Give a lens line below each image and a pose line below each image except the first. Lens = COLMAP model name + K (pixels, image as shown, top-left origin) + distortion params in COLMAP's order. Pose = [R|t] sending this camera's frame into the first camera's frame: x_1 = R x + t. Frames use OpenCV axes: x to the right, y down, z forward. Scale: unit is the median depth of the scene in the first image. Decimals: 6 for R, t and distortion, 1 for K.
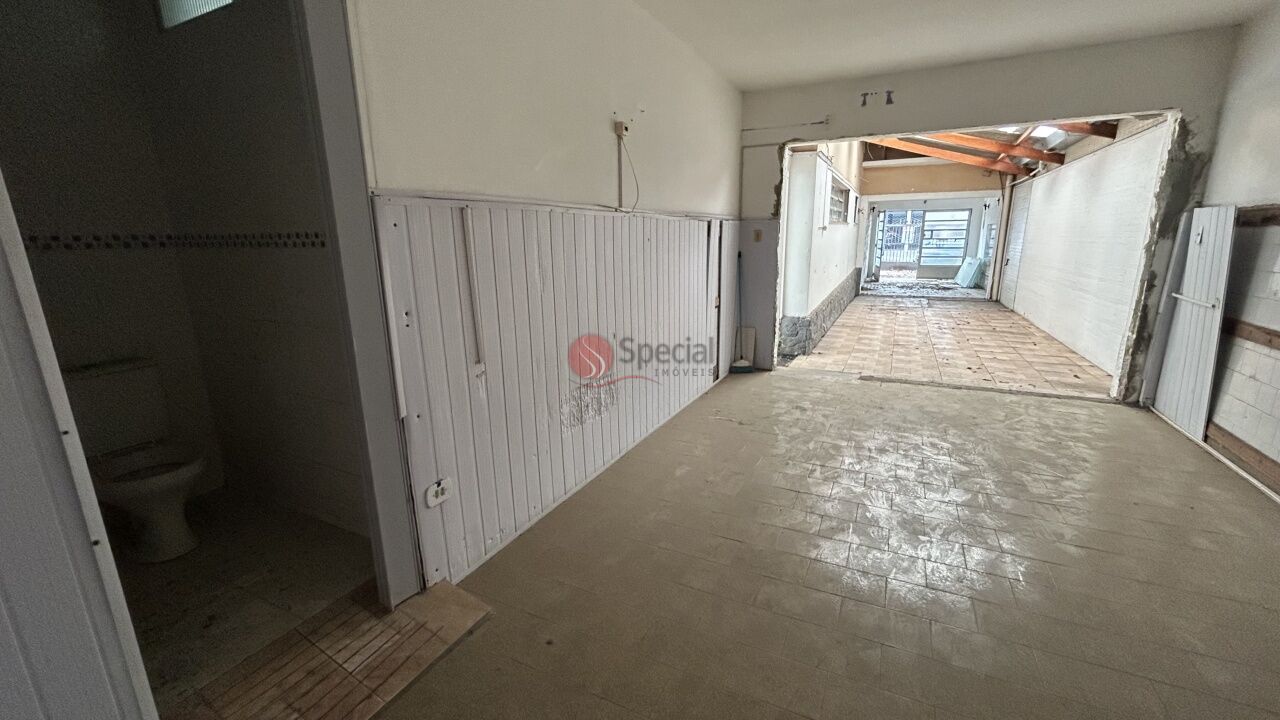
lens RADIAL K [[521.8, 0, 645.9], [0, 521.8, 360.5], [0, 0, 1]] dist [-0.000418, 0.001216]
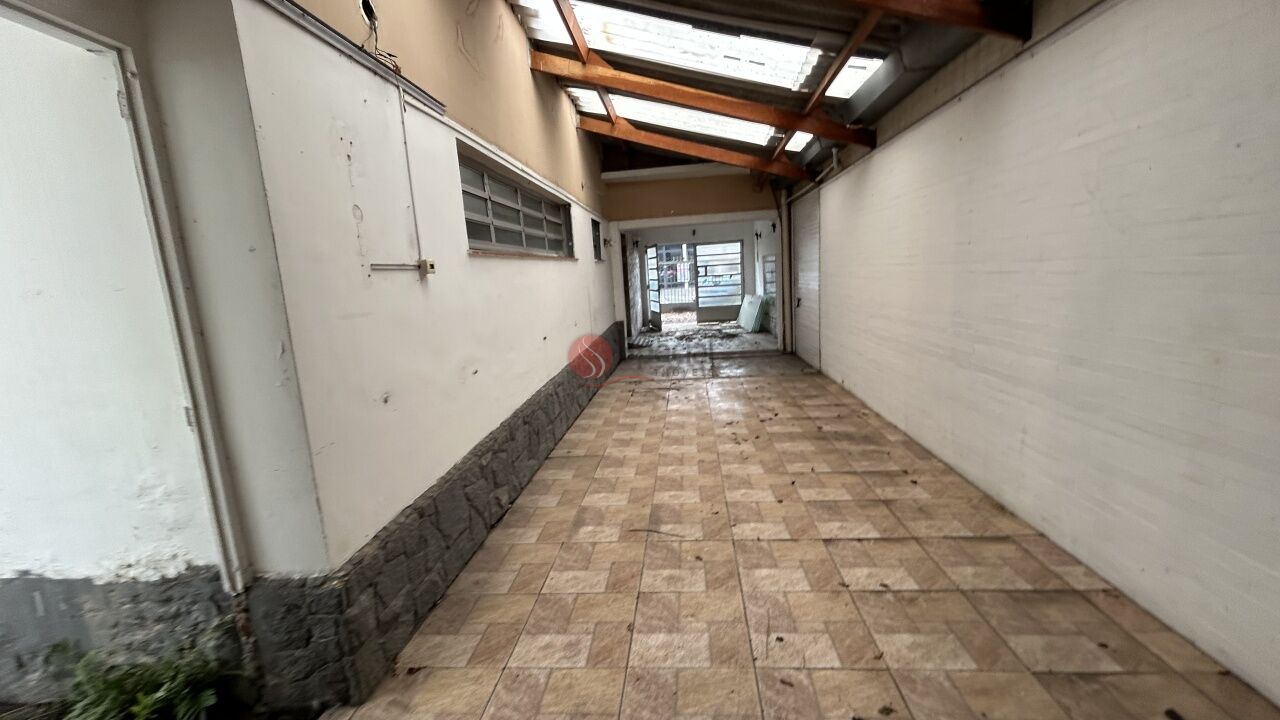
lens RADIAL K [[521.8, 0, 639.4], [0, 521.8, 355.7], [0, 0, 1]] dist [-0.000418, 0.001216]
pose [[0.935782, -0.102251, 0.337427, 0.156295], [0.132593, 0.988830, -0.068072, -0.066056], [-0.326698, 0.108441, 0.938887, 0.270810]]
